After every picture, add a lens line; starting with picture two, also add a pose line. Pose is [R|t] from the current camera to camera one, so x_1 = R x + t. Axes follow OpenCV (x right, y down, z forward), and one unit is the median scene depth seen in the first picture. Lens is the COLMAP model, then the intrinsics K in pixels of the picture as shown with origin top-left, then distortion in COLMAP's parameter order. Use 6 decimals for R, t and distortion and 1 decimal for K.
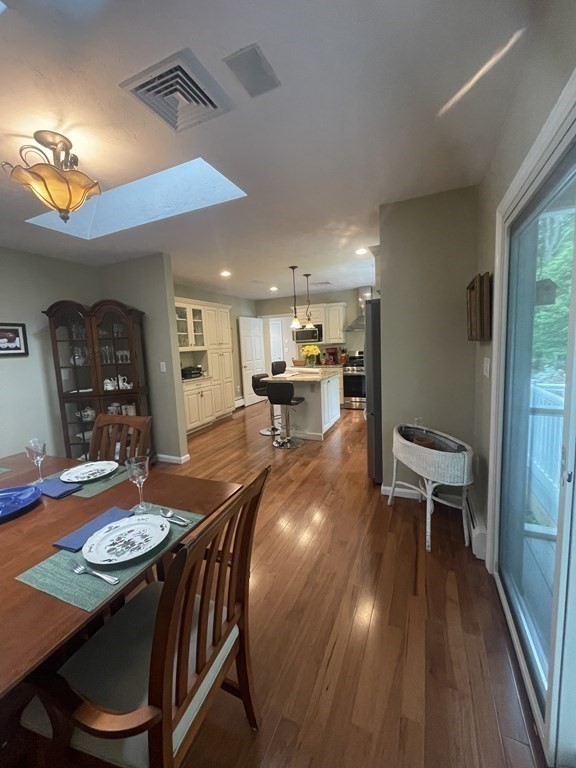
lens RADIAL K [[308.7, 0, 290.5], [0, 308.7, 380.7], [0, 0, 1]] dist [-0.007791, 0.002421]
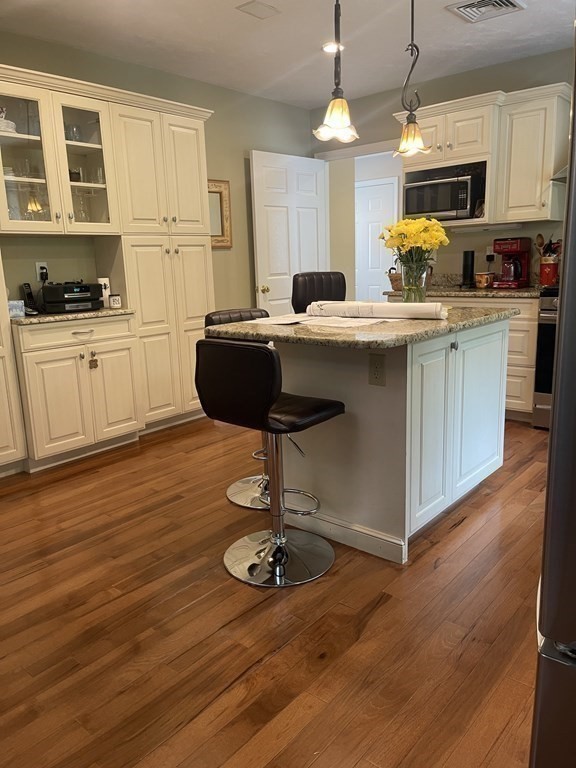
lens RADIAL K [[578.2, 0, 283.1], [0, 578.2, 388.8], [0, 0, 1]] dist [0.047211, -0.052423]
pose [[0.955601, 0.076124, -0.284662, 0.110285], [-0.043846, 0.992033, 0.118101, -0.011632], [0.291385, -0.100376, 0.951325, 0.404038]]
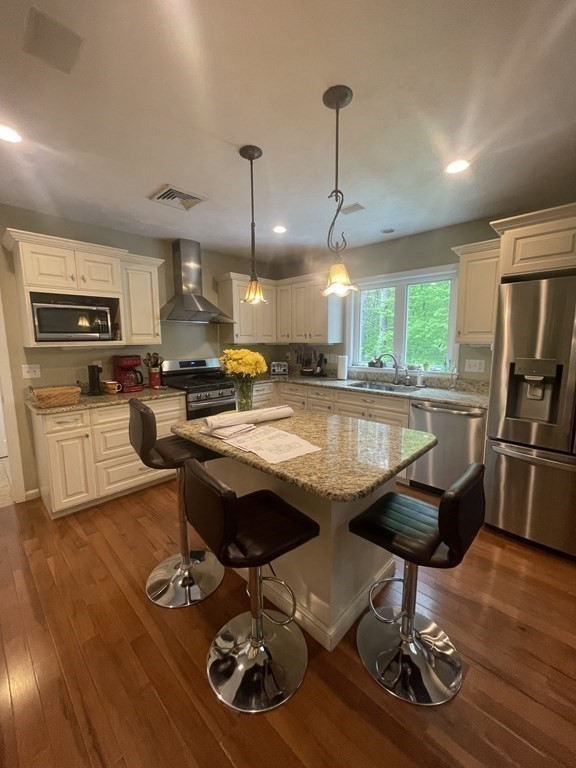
lens RADIAL K [[308.7, 0, 292.5], [0, 308.7, 377.0], [0, 0, 1]] dist [-0.007791, 0.002421]
pose [[0.335117, -0.069800, 0.939587, -0.261918], [0.104647, 0.993839, 0.036506, -0.082385], [-0.936347, 0.086092, 0.340357, 0.783203]]
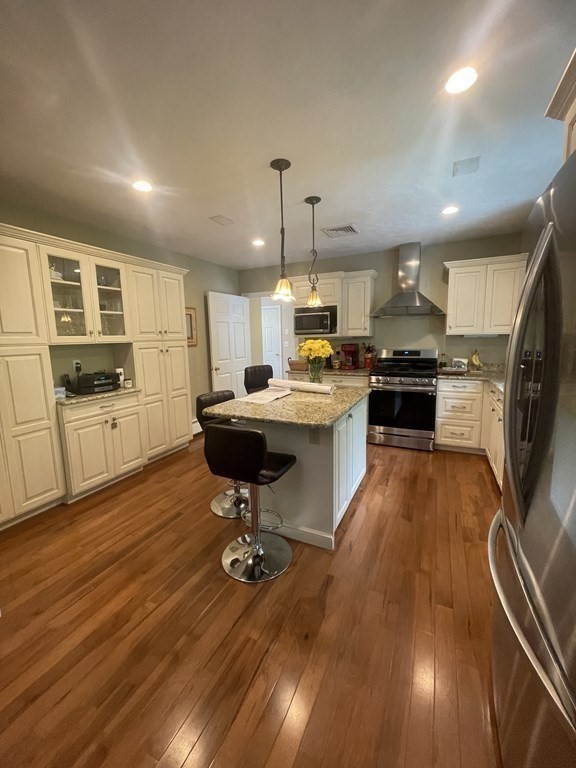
lens RADIAL K [[308.7, 0, 287.7], [0, 308.7, 381.0], [0, 0, 1]] dist [-0.007791, 0.002421]
pose [[0.998842, 0.030786, -0.036961, 0.037244], [-0.029854, 0.999229, 0.025489, -0.051966], [0.037717, -0.024356, 0.998992, 0.445169]]
